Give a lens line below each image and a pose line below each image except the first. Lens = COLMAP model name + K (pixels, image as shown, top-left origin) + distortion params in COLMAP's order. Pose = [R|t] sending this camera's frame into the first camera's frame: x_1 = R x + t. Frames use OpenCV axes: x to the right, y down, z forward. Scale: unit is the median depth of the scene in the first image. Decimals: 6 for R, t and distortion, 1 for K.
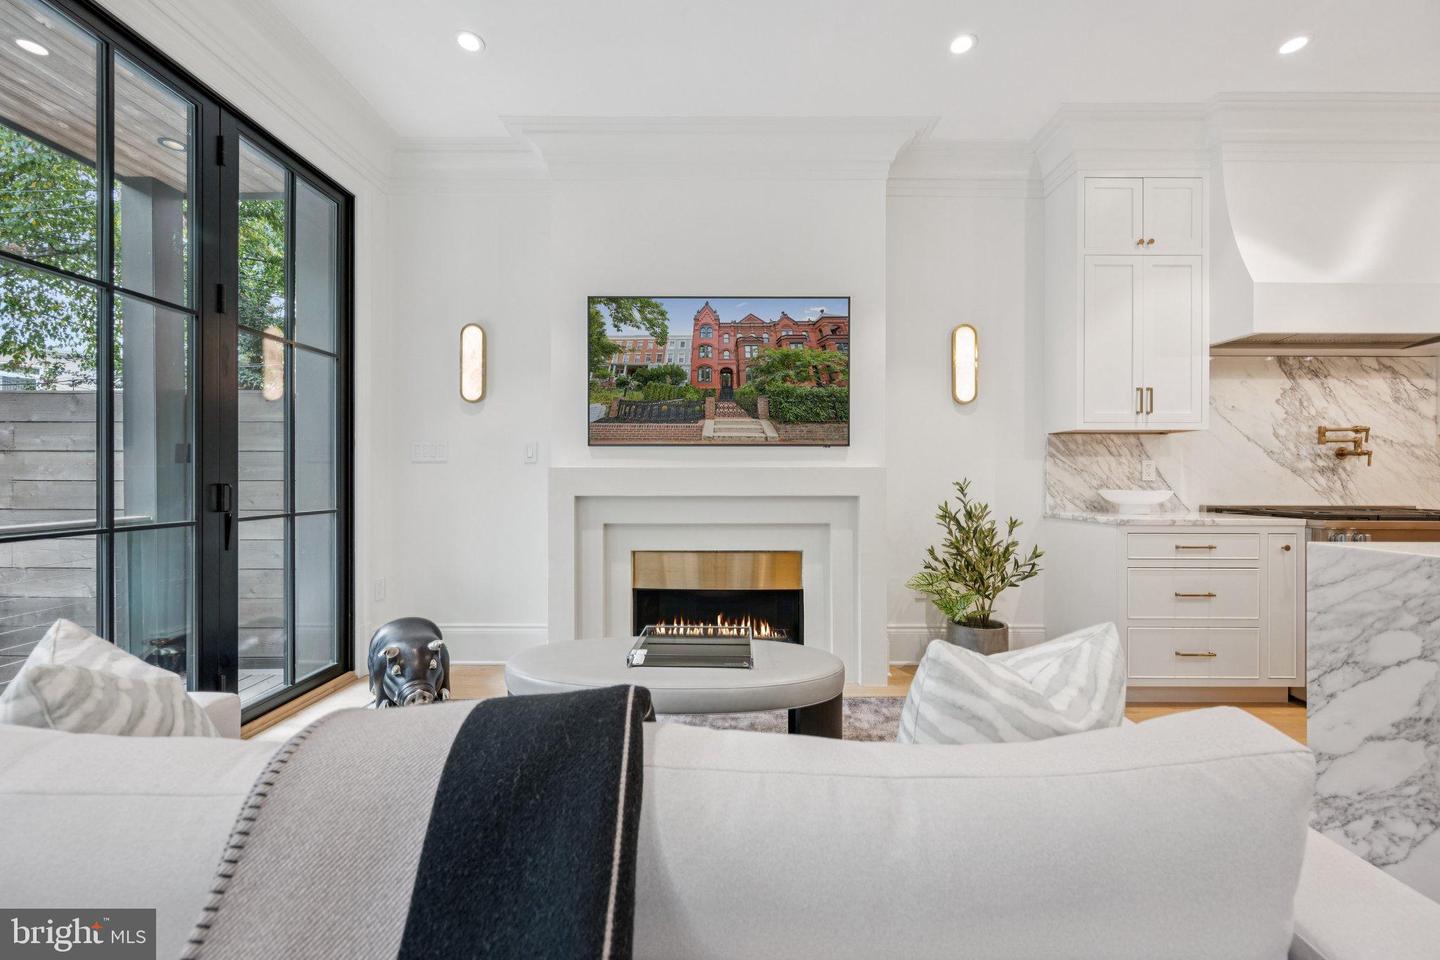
lens RADIAL K [[578.8, 0, 750.9], [0, 578.8, 478.9], [0, 0, 1]] dist [-0.001167, -0.000136]
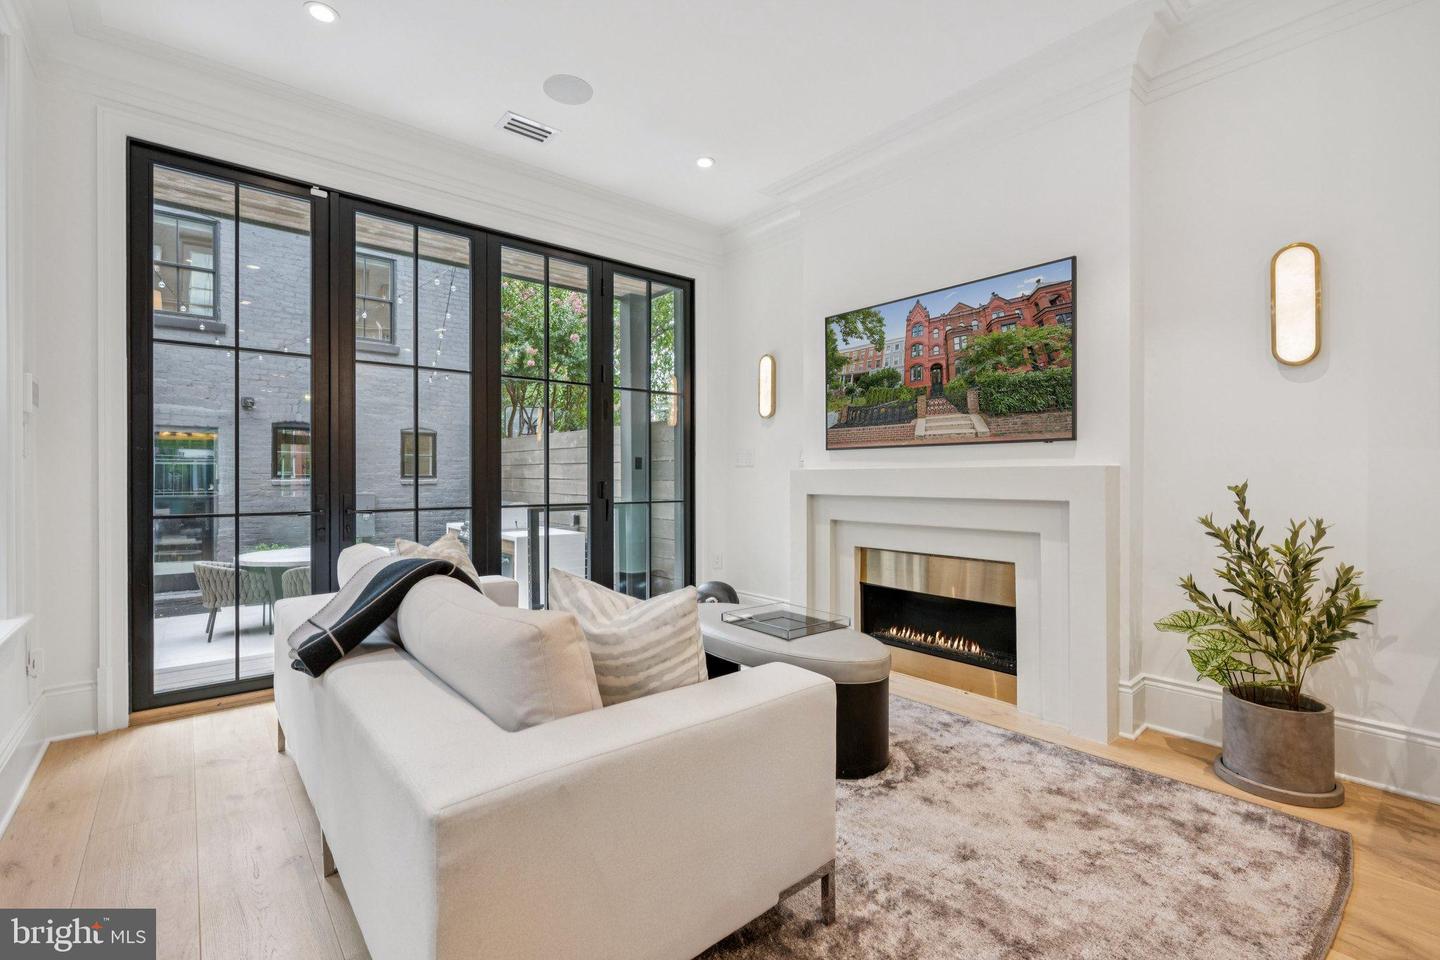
lens RADIAL K [[630.5, 0, 719.0], [0, 630.5, 474.5], [0, 0, 1]] dist [-0.000196, -0.000125]
pose [[0.640205, -0.006005, -0.768181, 0.531250], [-0.006181, 0.999897, -0.012968, 0.008296], [0.768179, 0.013051, 0.640102, 0.052368]]
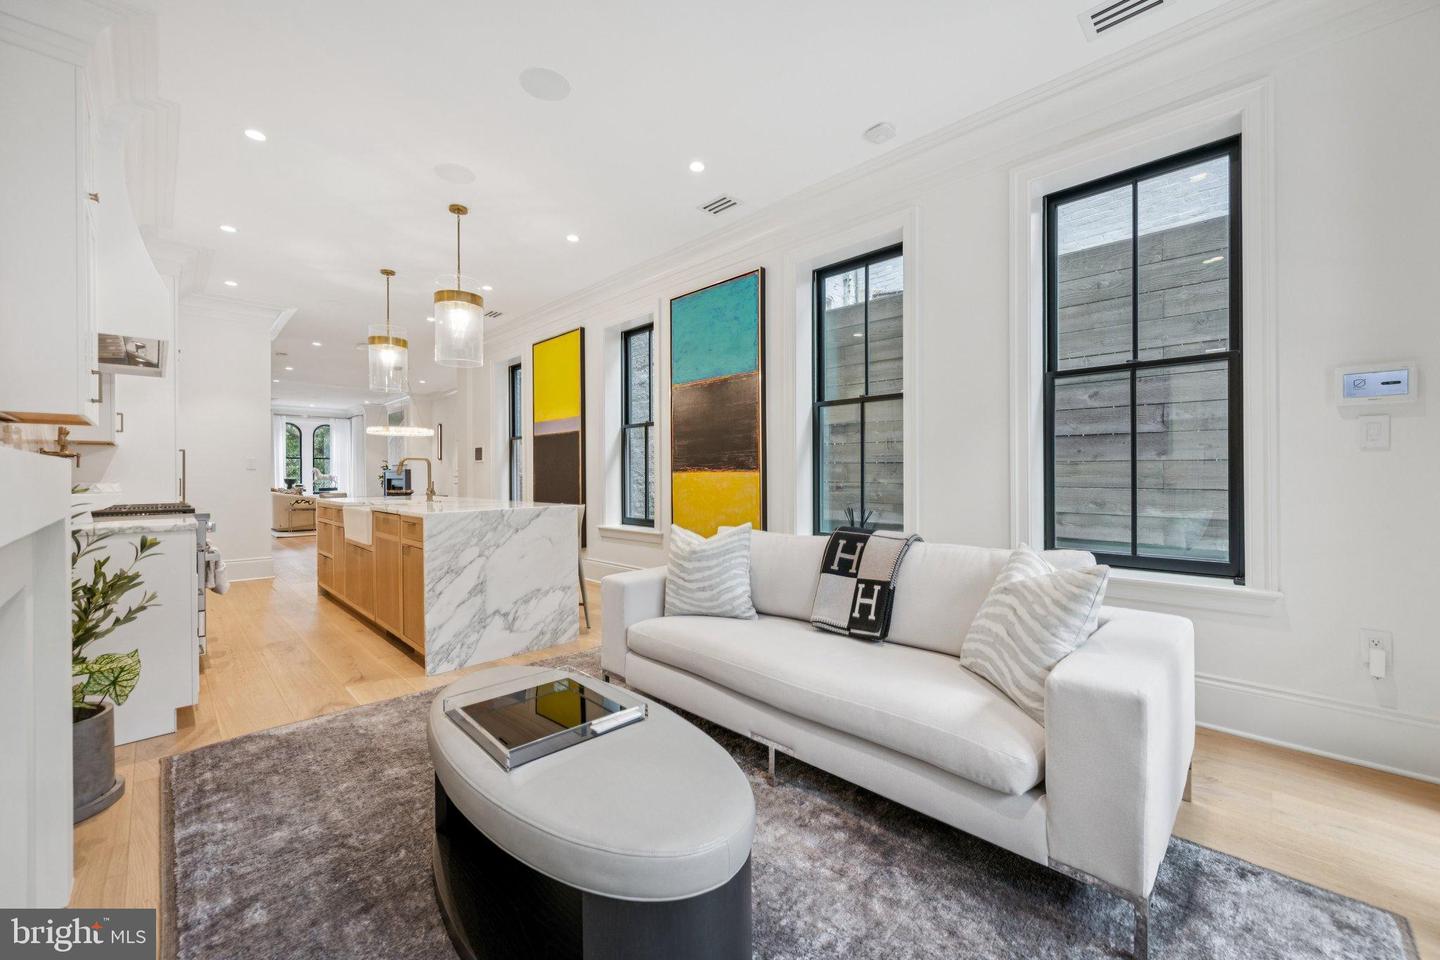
lens RADIAL K [[578.8, 0, 750.9], [0, 578.8, 478.9], [0, 0, 1]] dist [-0.001167, -0.000136]
pose [[-0.709513, -0.002345, 0.704688, -0.558582], [0.011045, 0.999835, 0.014448, -0.004659], [-0.704606, 0.018035, -0.709370, 0.888966]]
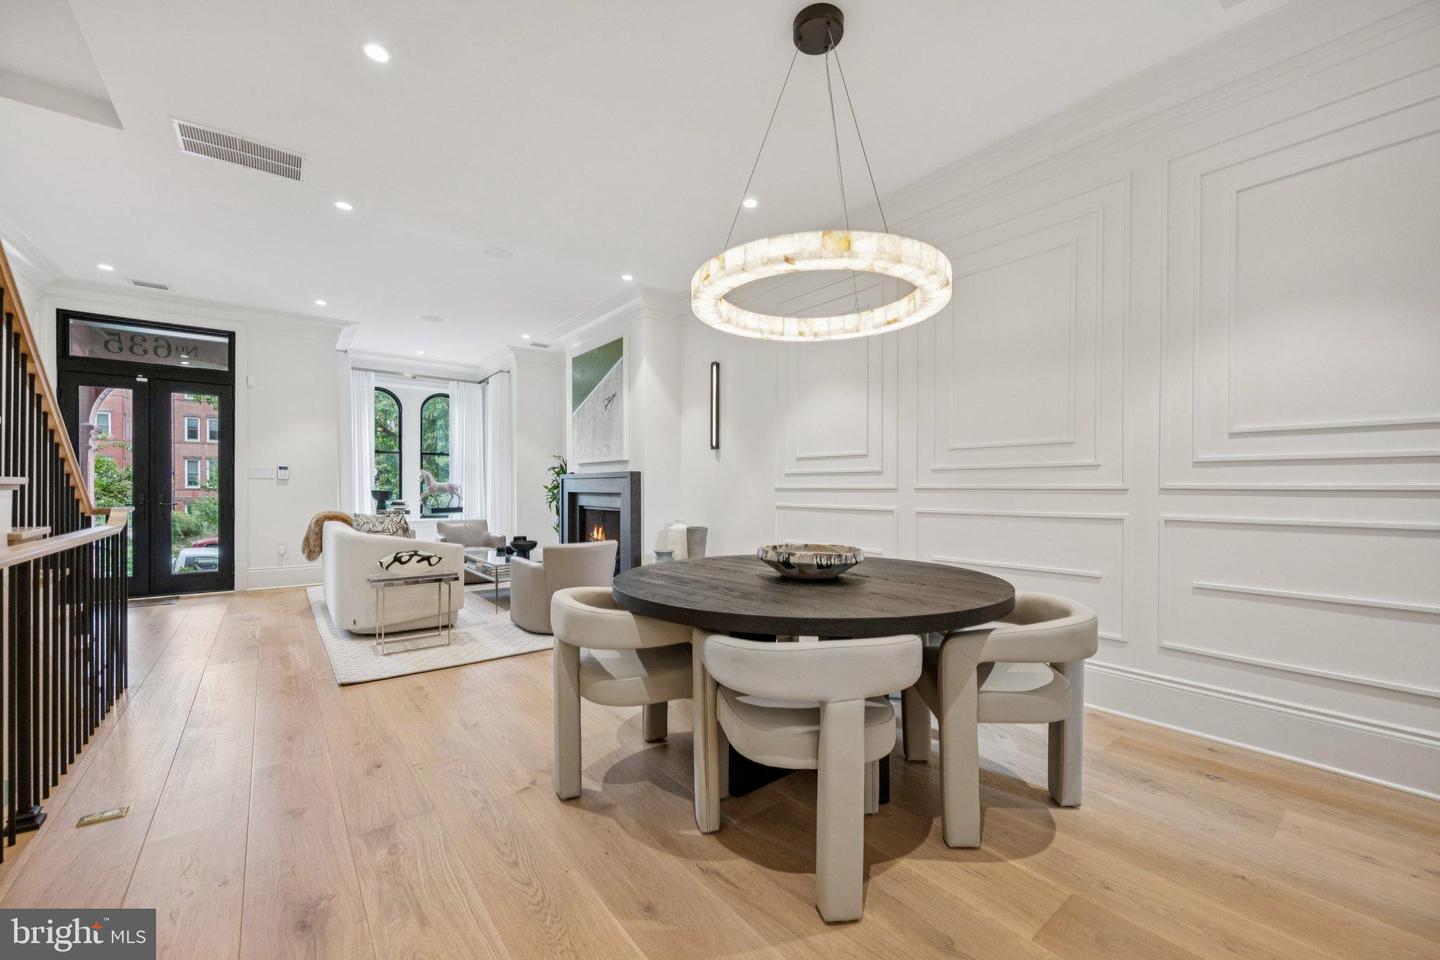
lens RADIAL K [[578.8, 0, 750.9], [0, 578.8, 478.9], [0, 0, 1]] dist [-0.001167, -0.000136]
pose [[-0.630962, 0.007417, 0.775778, 2.384128], [0.010678, 0.999943, -0.000875, -0.011264], [-0.775740, 0.007732, -0.631005, 0.543597]]
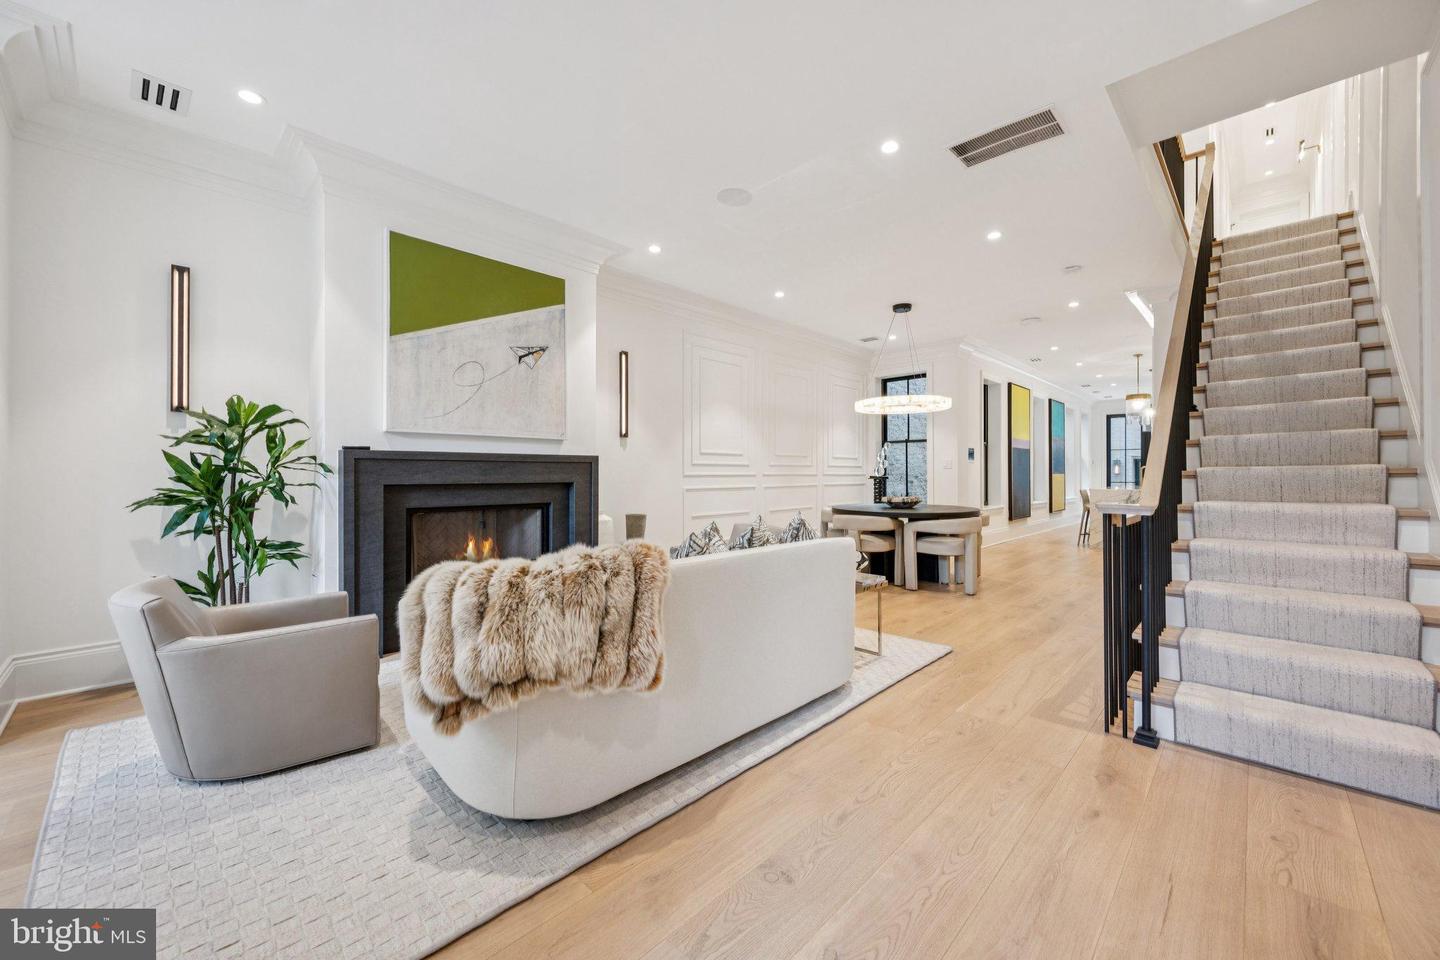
lens RADIAL K [[565.5, 0, 725.9], [0, 565.5, 473.5], [0, 0, 1]] dist [-0.000296, -0.000299]
pose [[-0.693708, -0.000603, -0.720256, 4.721655], [-0.007703, 0.999949, 0.006581, -0.007458], [0.720215, 0.010113, -0.693677, 0.928427]]
